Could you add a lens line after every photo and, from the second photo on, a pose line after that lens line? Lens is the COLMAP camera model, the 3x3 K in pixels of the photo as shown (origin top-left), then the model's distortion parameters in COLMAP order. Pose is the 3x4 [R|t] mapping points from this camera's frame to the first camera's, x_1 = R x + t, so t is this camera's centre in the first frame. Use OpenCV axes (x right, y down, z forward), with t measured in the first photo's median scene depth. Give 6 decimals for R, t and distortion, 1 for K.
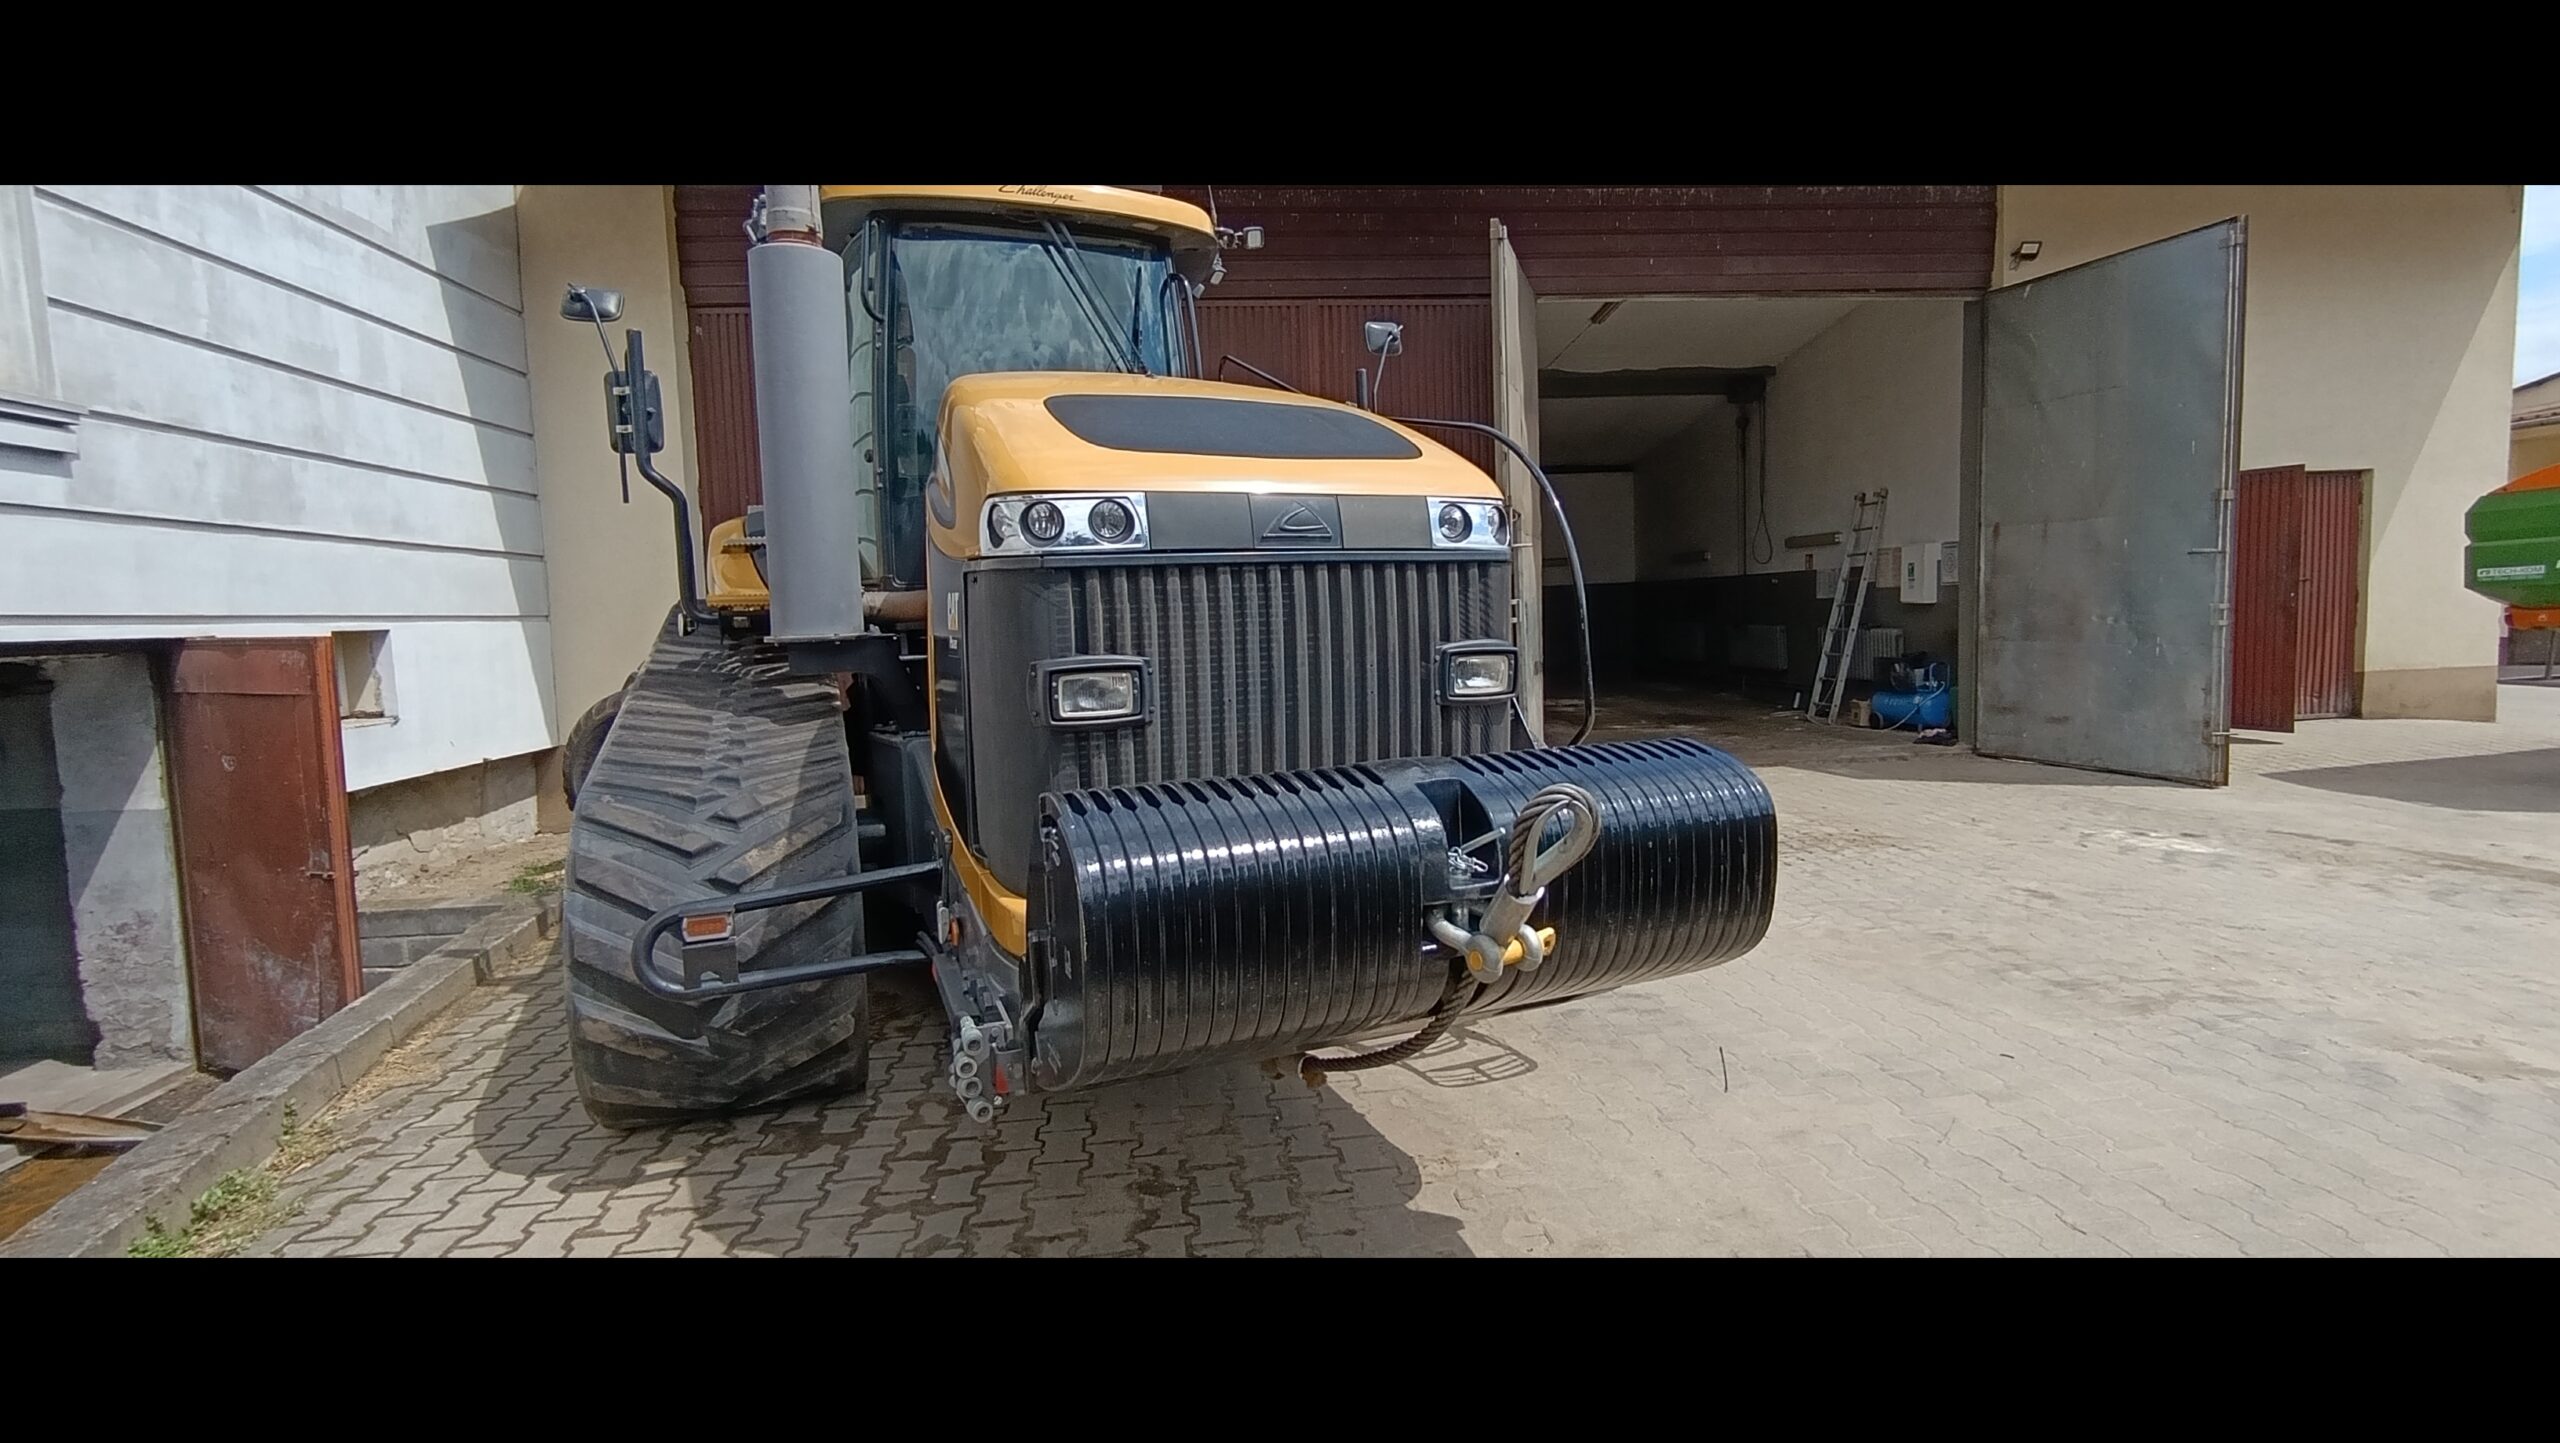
lens RADIAL K [[1197.8, 0, 1294.1], [0, 1197.8, 715.9], [0, 0, 1]] dist [-0.014713, 0.000209]
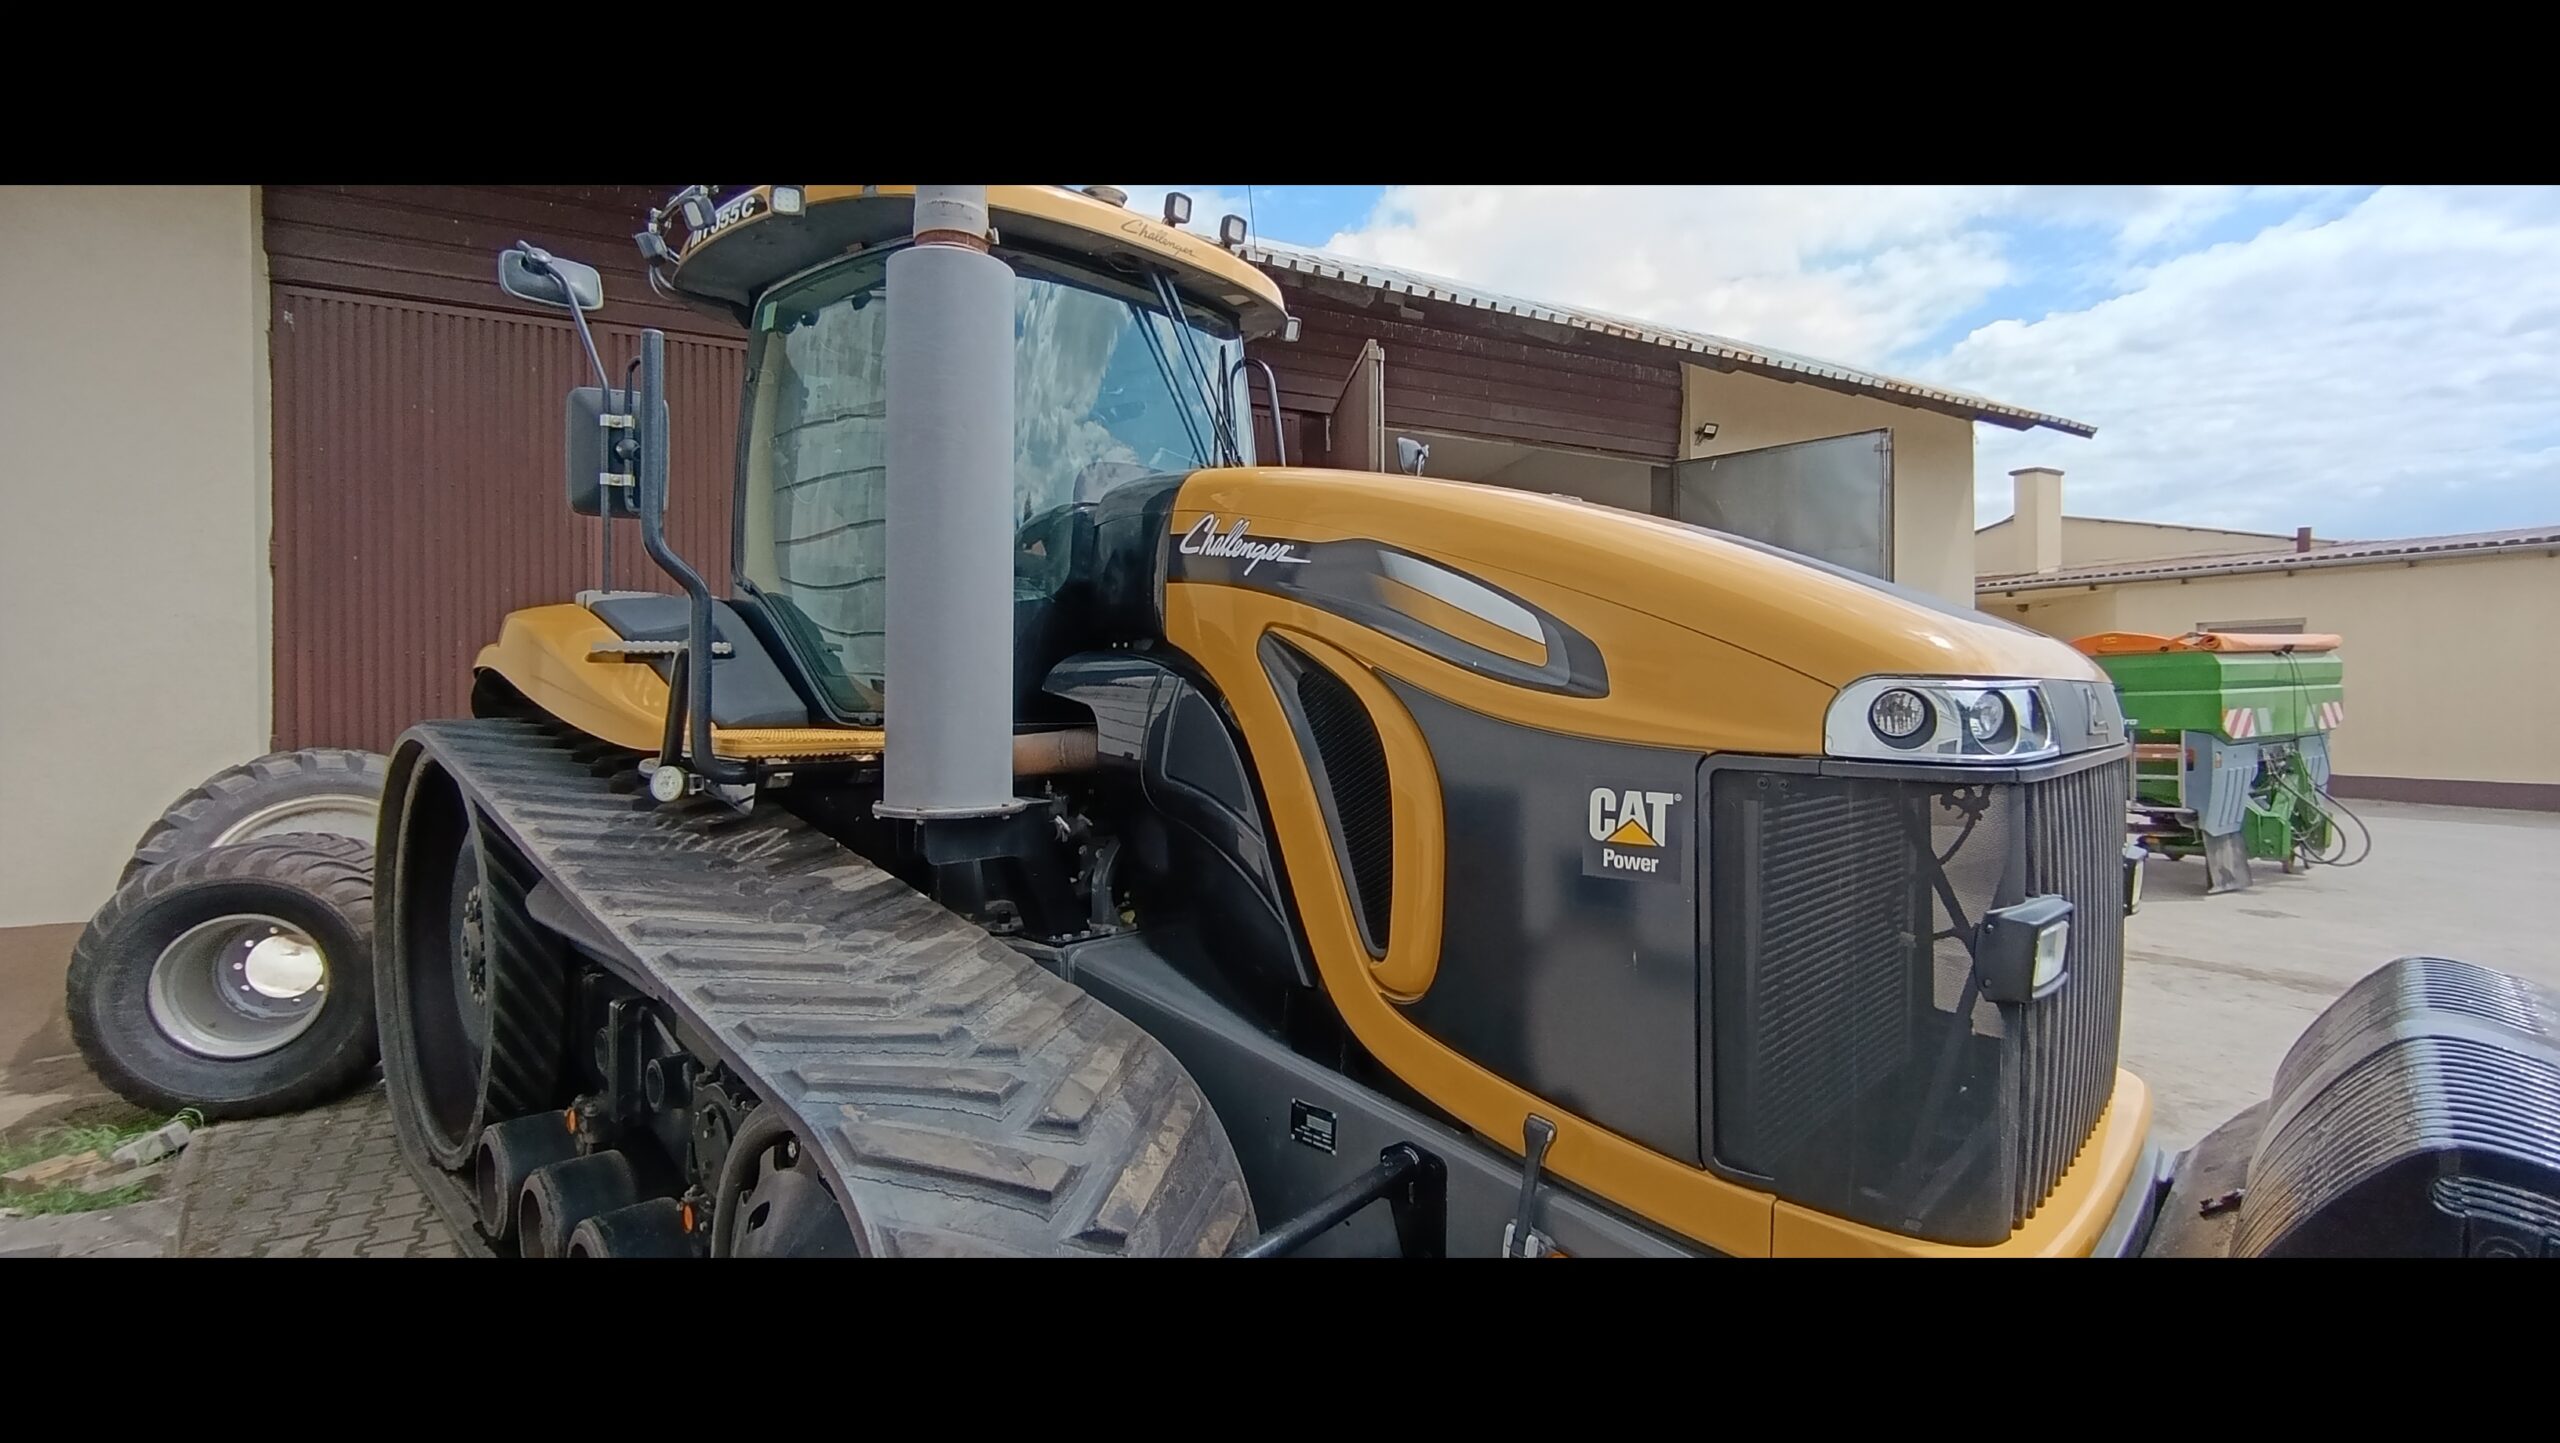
lens RADIAL K [[1197.8, 0, 1276.8], [0, 1197.8, 715.7], [0, 0, 1]] dist [-0.014713, 0.000209]
pose [[0.909992, 0.023014, 0.413986, -0.509869], [0.008785, 0.997164, -0.074745, -0.065098], [-0.414532, 0.071654, 0.907209, 0.288833]]
